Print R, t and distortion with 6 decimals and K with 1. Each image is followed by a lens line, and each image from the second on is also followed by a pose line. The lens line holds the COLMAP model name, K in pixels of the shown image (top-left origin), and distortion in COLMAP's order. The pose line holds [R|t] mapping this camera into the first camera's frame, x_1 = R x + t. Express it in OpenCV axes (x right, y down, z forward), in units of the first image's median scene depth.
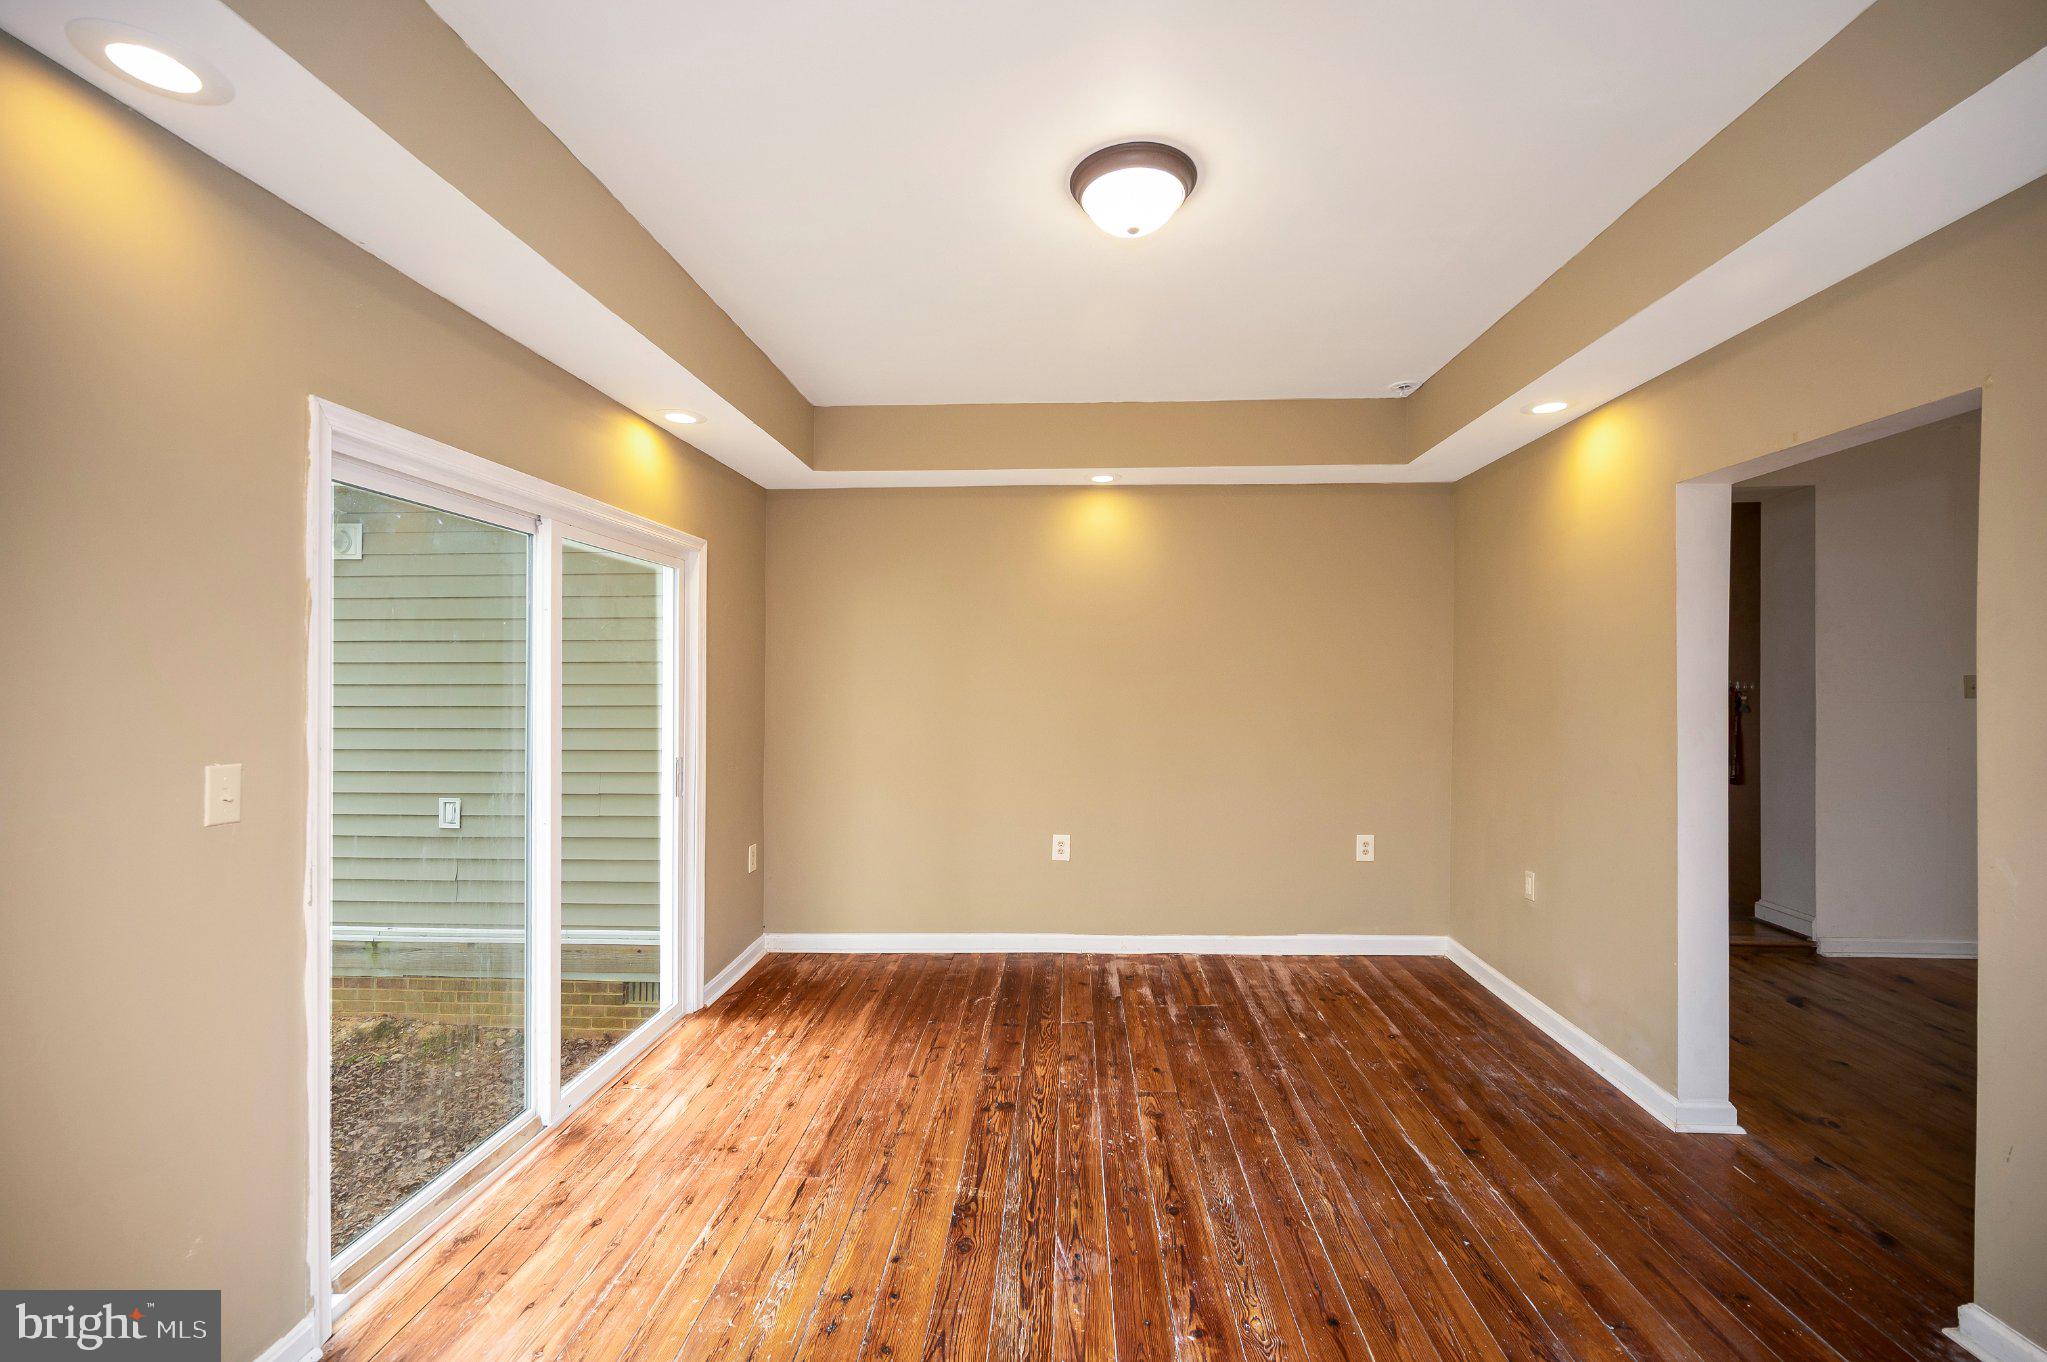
lens RADIAL K [[826.1, 0, 1027.6], [0, 826.1, 654.7], [0, 0, 1]] dist [0.001786, -0.000005]
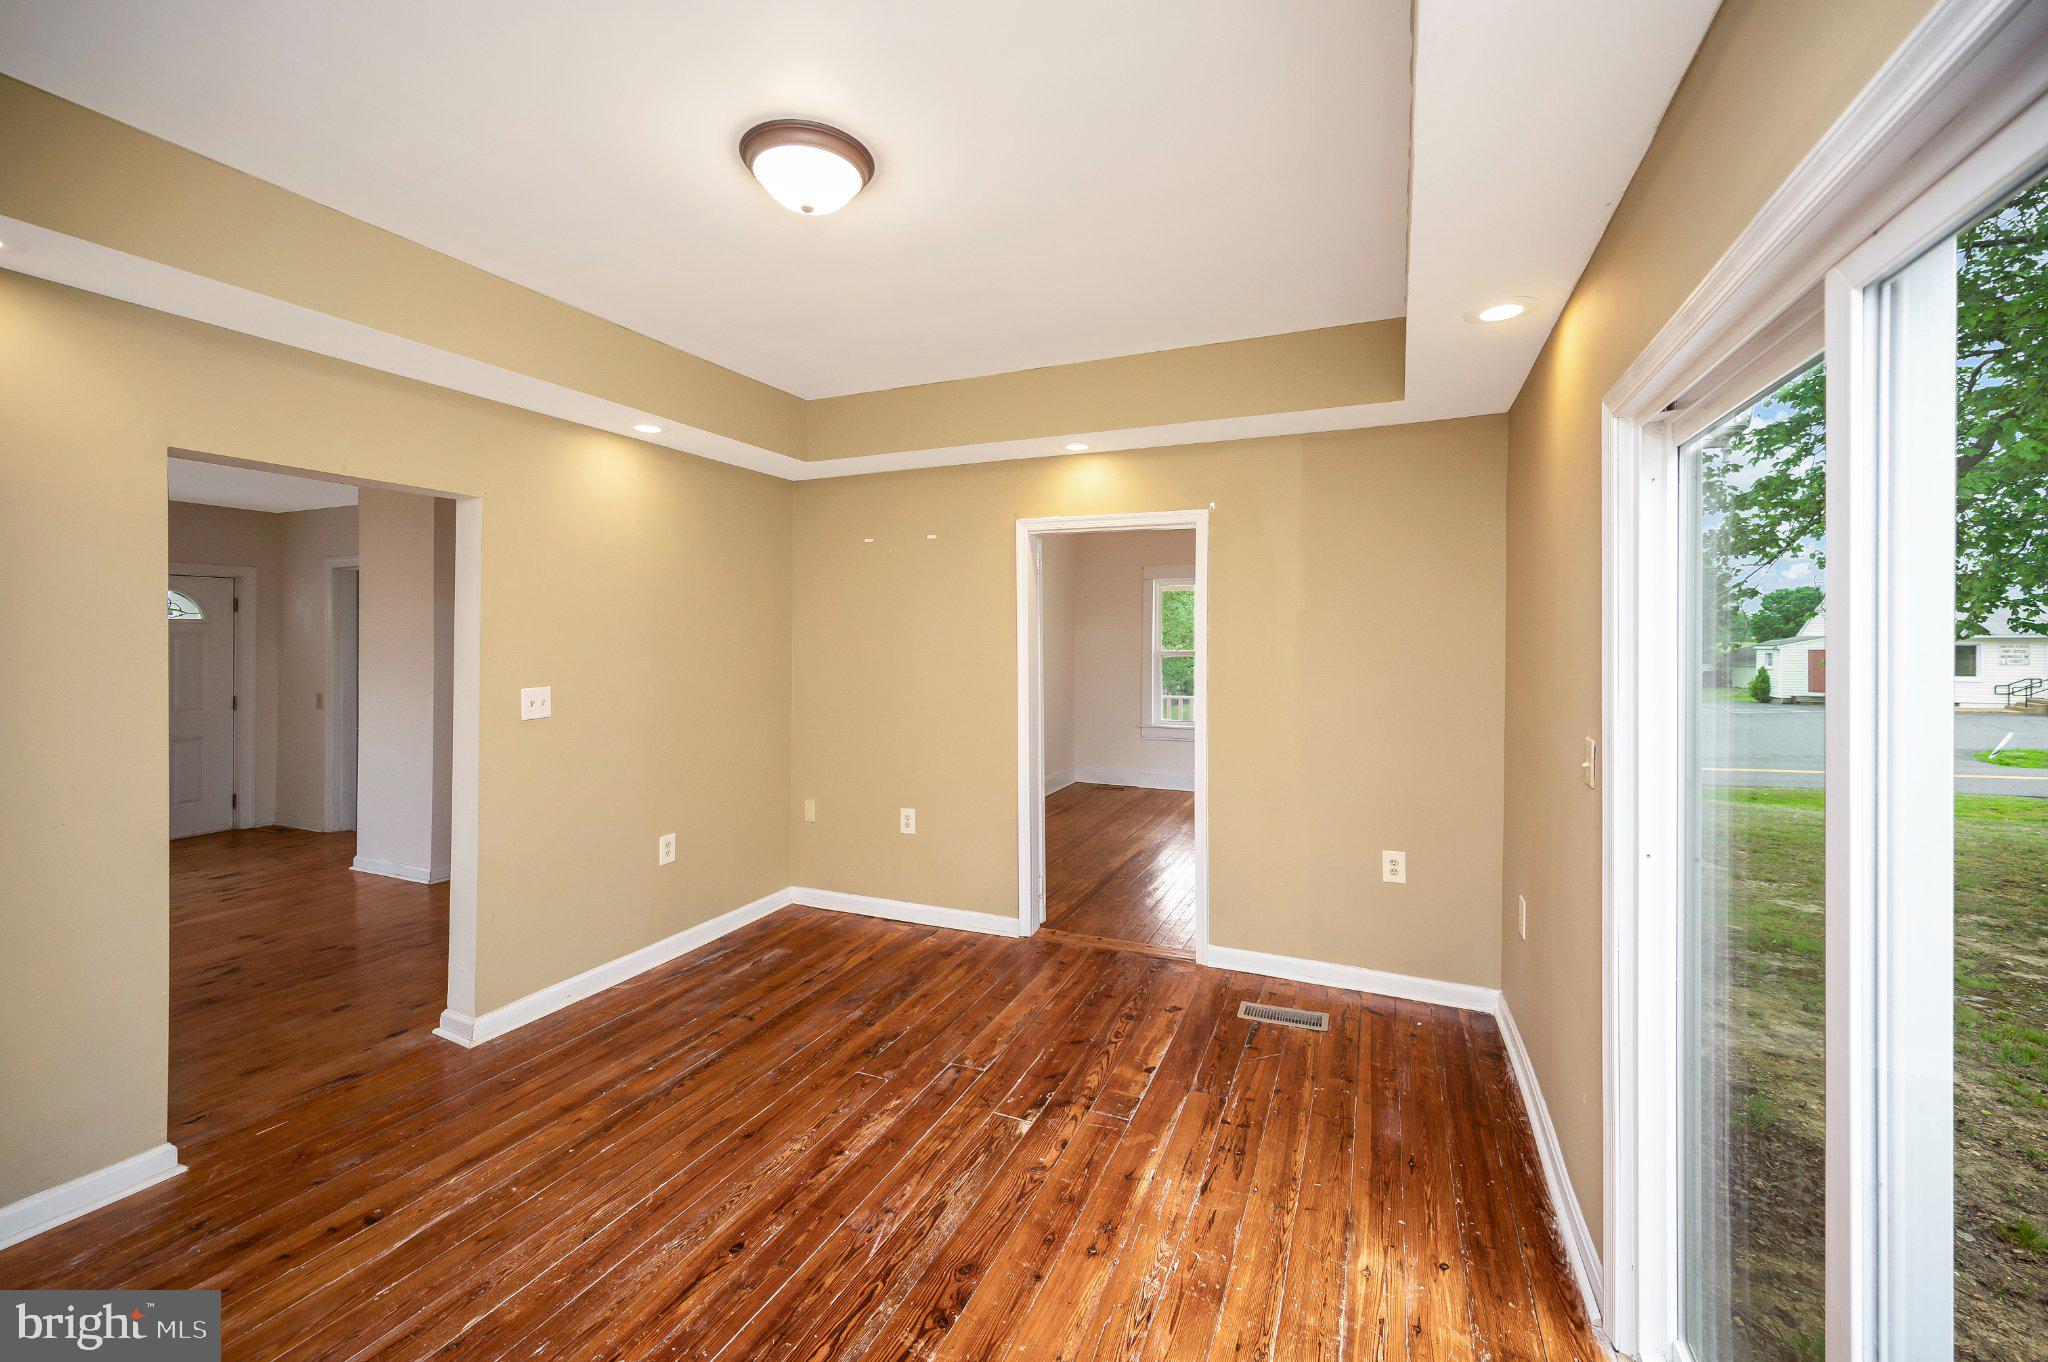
lens RADIAL K [[826.5, 0, 1028.1], [0, 826.5, 654.6], [0, 0, 1]] dist [0.001786, -0.000005]
pose [[-0.935109, 0.002148, 0.354354, -0.476959], [-0.003947, 0.999856, -0.016476, 0.036489], [-0.354339, -0.016806, -0.934966, 1.867965]]
